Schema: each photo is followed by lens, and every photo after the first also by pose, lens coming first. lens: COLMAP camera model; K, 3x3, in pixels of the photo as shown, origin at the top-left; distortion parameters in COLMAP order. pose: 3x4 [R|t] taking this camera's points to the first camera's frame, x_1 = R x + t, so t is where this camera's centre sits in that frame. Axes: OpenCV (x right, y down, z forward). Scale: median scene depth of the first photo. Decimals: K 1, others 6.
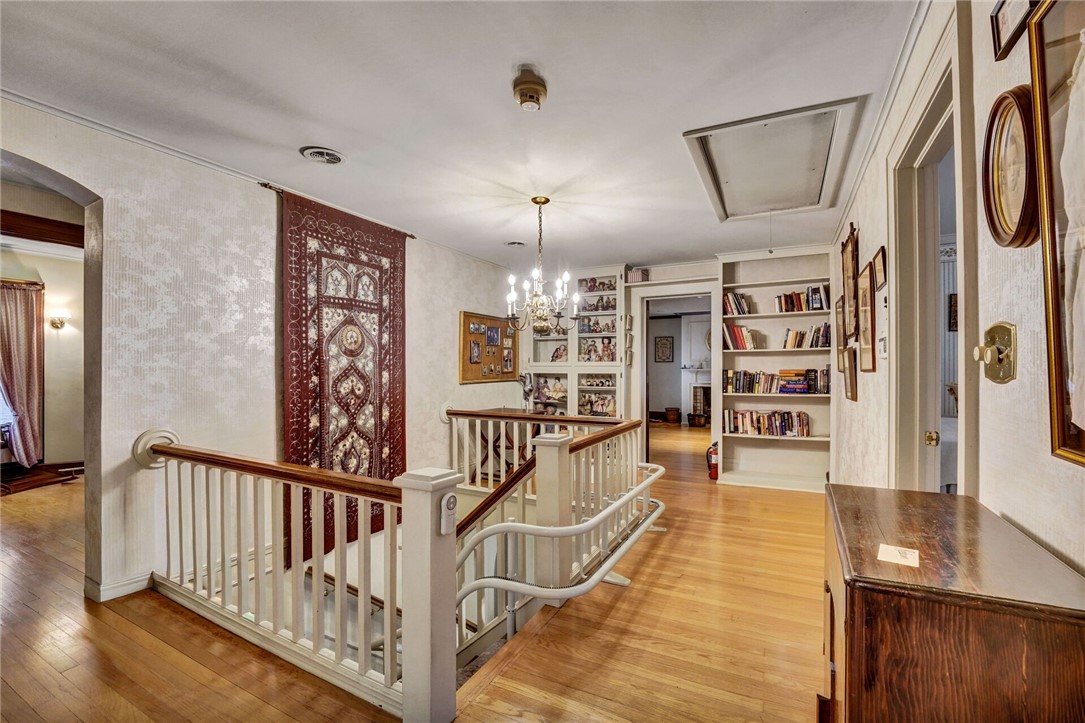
lens RADIAL K [[459.2, 0, 553.2], [0, 459.2, 368.0], [0, 0, 1]] dist [-0.003120, -0.000074]
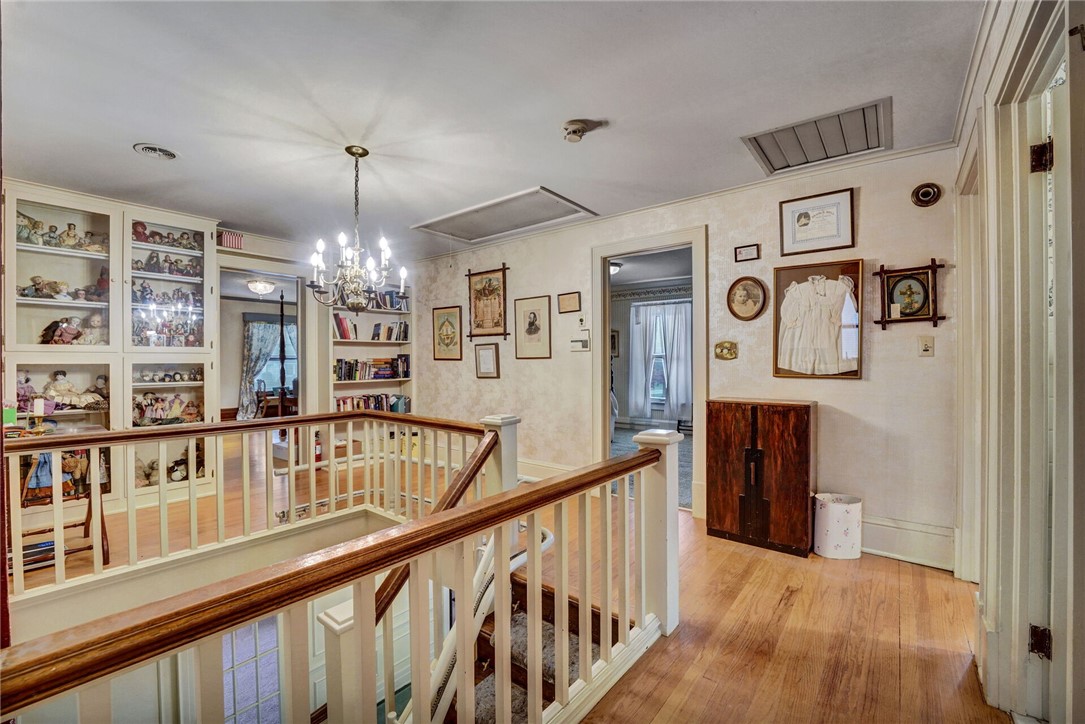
lens RADIAL K [[459.2, 0, 538.9], [0, 459.2, 363.9], [0, 0, 1]] dist [-0.003120, -0.000074]
pose [[0.221247, -0.006611, 0.975195, -0.536419], [0.000644, 0.999978, 0.006633, 0.009802], [-0.975218, -0.000839, 0.221247, 0.345617]]
